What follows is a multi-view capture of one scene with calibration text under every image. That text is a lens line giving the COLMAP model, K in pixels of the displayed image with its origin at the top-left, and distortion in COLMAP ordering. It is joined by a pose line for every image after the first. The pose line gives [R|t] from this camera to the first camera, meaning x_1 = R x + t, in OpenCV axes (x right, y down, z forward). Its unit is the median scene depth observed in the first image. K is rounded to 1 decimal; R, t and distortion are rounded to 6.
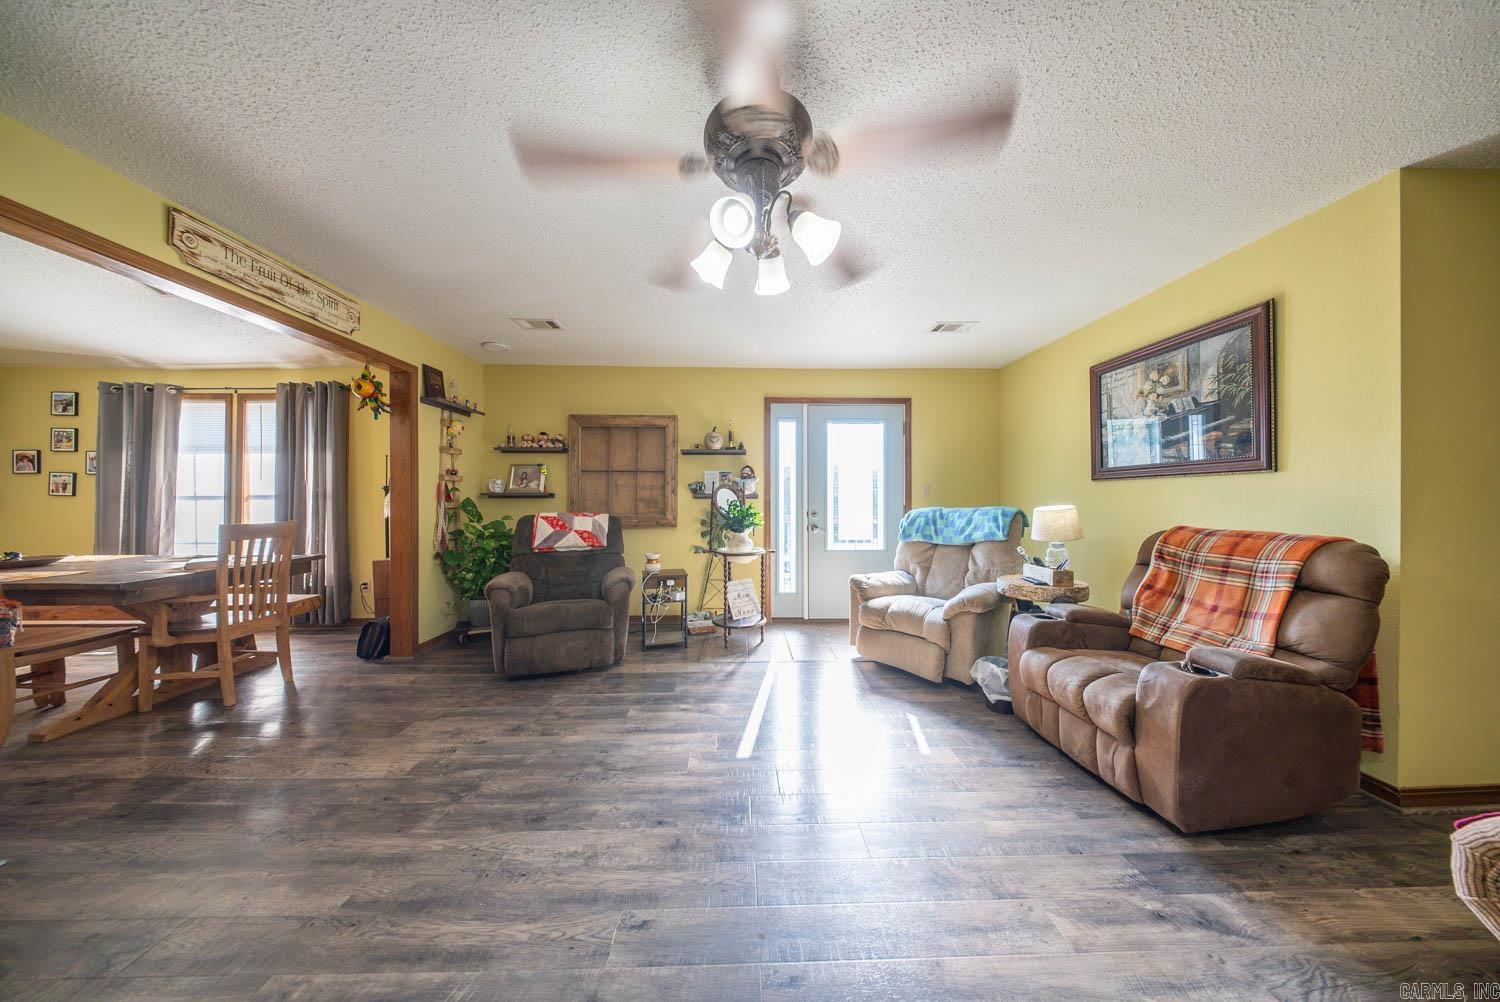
lens RADIAL K [[441.9, 0, 749.1], [0, 441.9, 503.2], [0, 0, 1]] dist [0.005000, -0.001569]
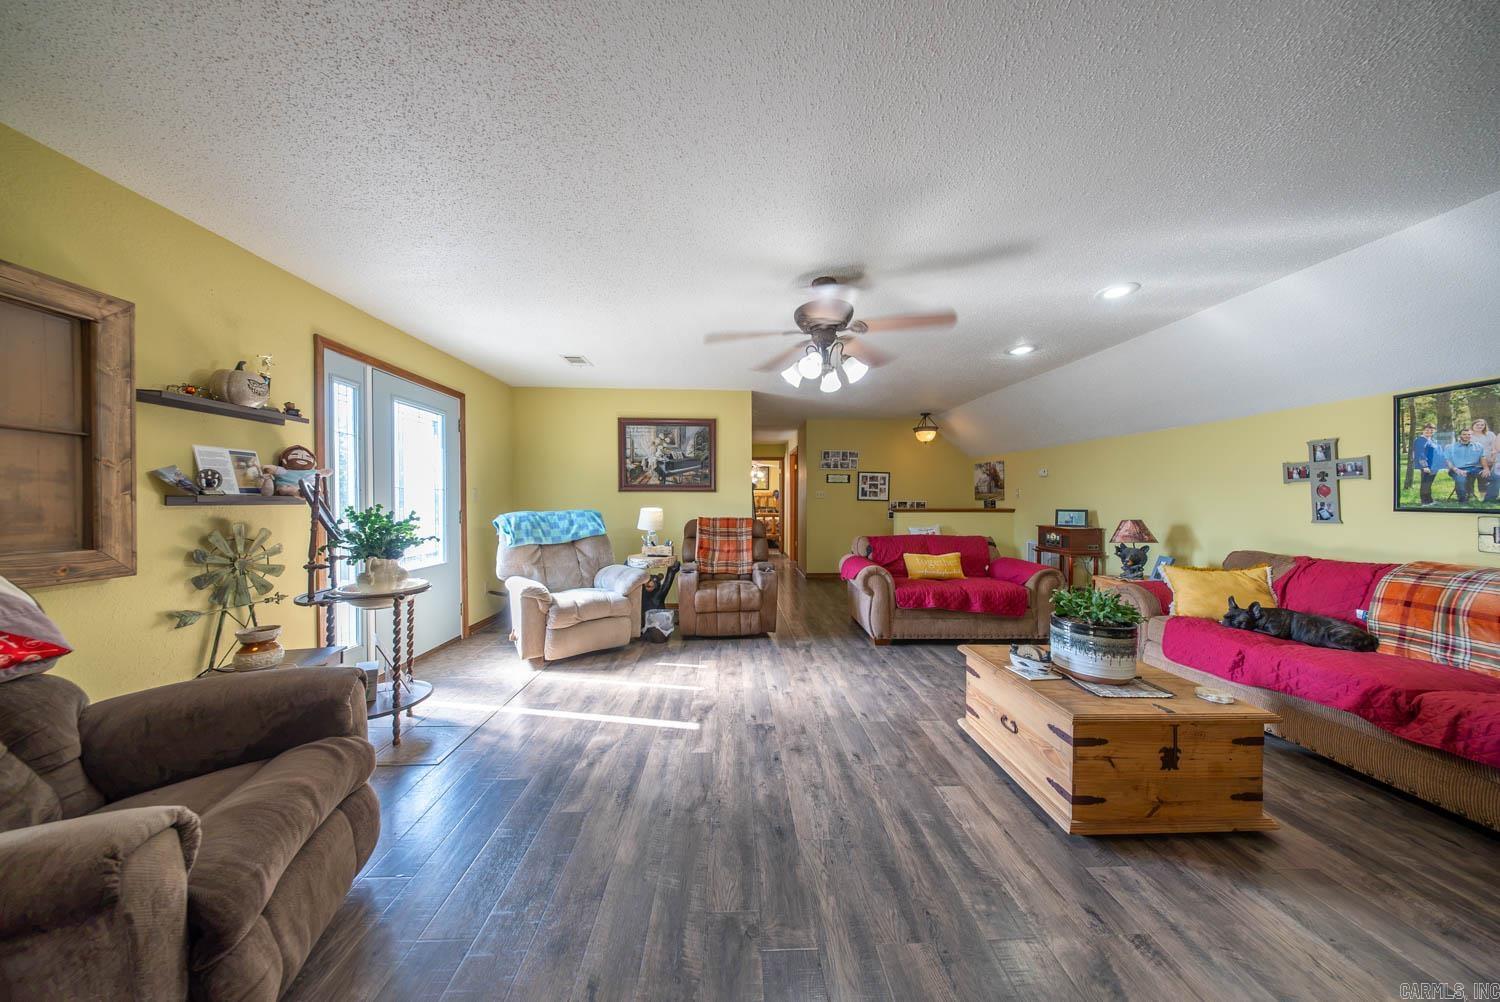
lens RADIAL K [[441.9, 0, 749.6], [0, 441.9, 504.0], [0, 0, 1]] dist [0.005000, -0.001569]
pose [[-0.017125, -0.006724, 0.999831, -0.879945], [0.006393, 0.999956, 0.006834, -0.017201], [-0.999833, 0.006509, -0.017081, 0.650973]]
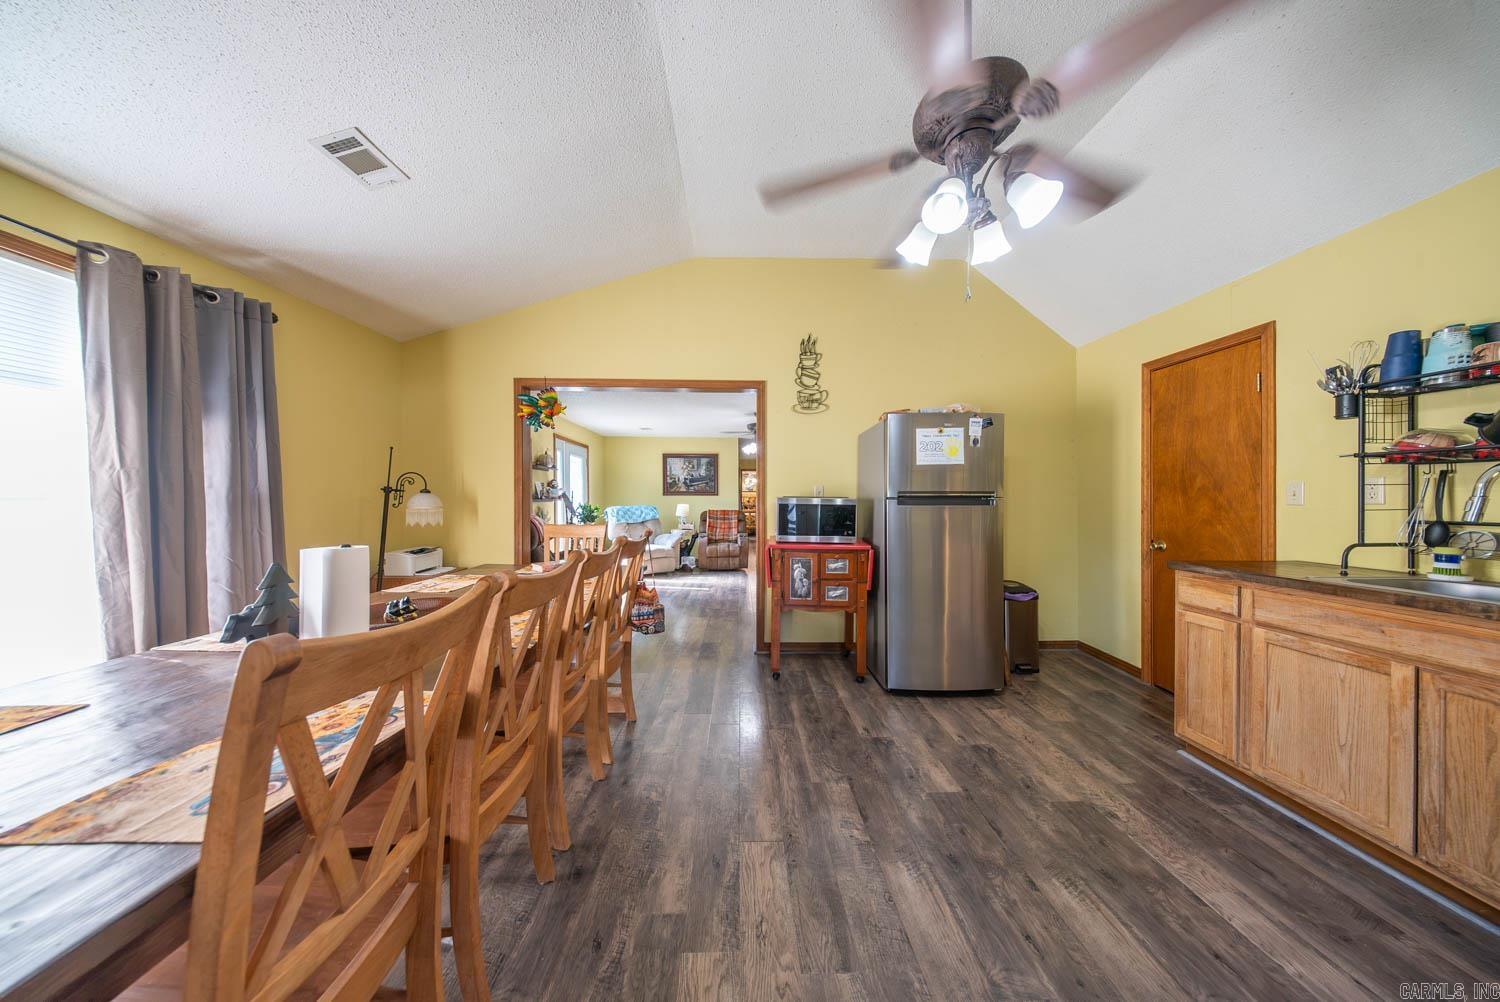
lens RADIAL K [[441.9, 0, 746.4], [0, 441.9, 504.7], [0, 0, 1]] dist [0.005000, -0.001569]
pose [[0.002821, -0.008491, 0.999960, -2.206588], [0.003620, 0.999957, 0.008480, -0.015918], [-0.999989, 0.003596, 0.002851, 0.545482]]
